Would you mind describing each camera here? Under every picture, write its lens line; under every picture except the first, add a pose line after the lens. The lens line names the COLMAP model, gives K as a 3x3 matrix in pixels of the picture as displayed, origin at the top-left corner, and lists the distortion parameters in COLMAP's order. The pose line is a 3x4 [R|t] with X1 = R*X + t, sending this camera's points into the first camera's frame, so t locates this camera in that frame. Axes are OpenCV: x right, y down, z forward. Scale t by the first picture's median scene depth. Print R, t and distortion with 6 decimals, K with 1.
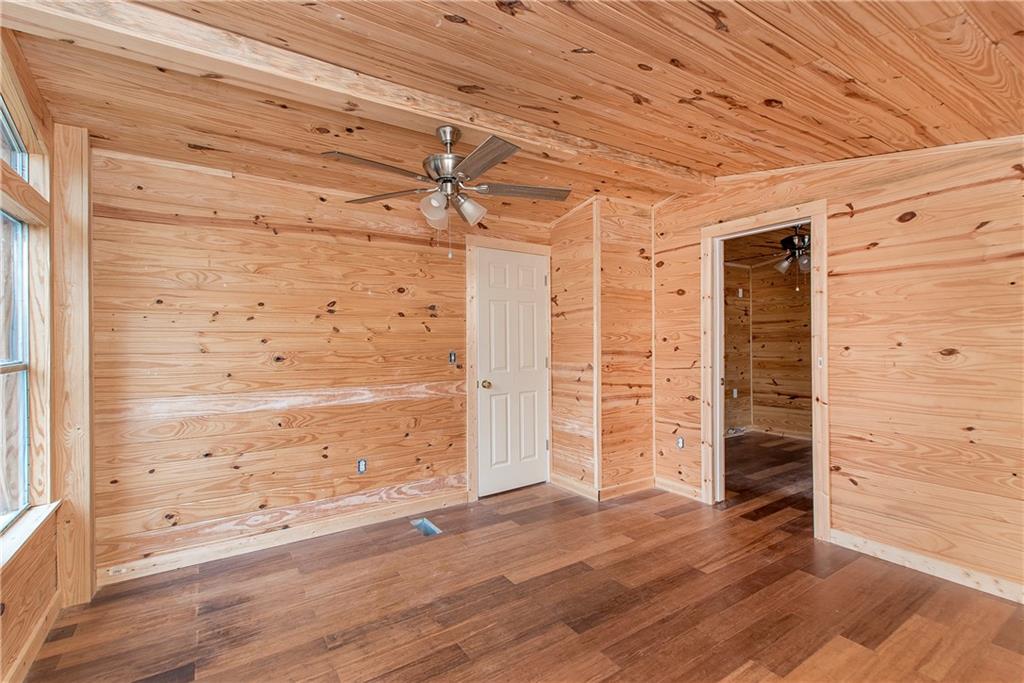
lens RADIAL K [[467.5, 0, 512.0], [0, 467.5, 337.3], [0, 0, 1]] dist [0.011041, -0.000567]
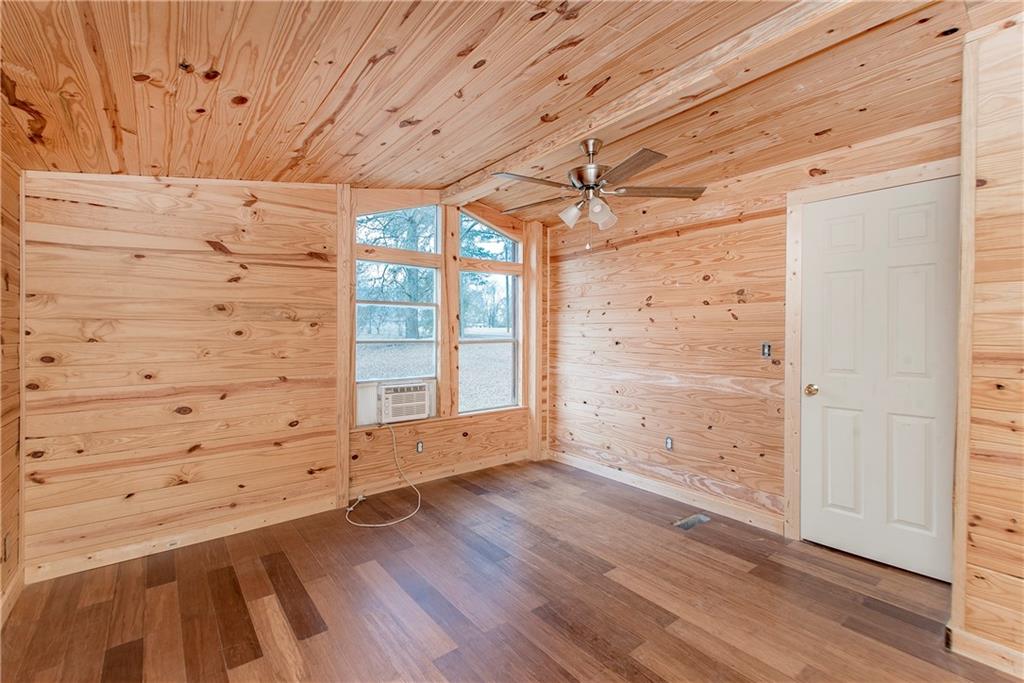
lens RADIAL K [[459.5, 0, 516.0], [0, 459.5, 331.9], [0, 0, 1]] dist [0.011734, -0.000257]
pose [[0.074251, 0.009784, -0.997192, 0.726855], [0.007236, 0.999920, 0.010350, -0.001038], [0.997213, -0.007984, 0.074174, 0.561025]]
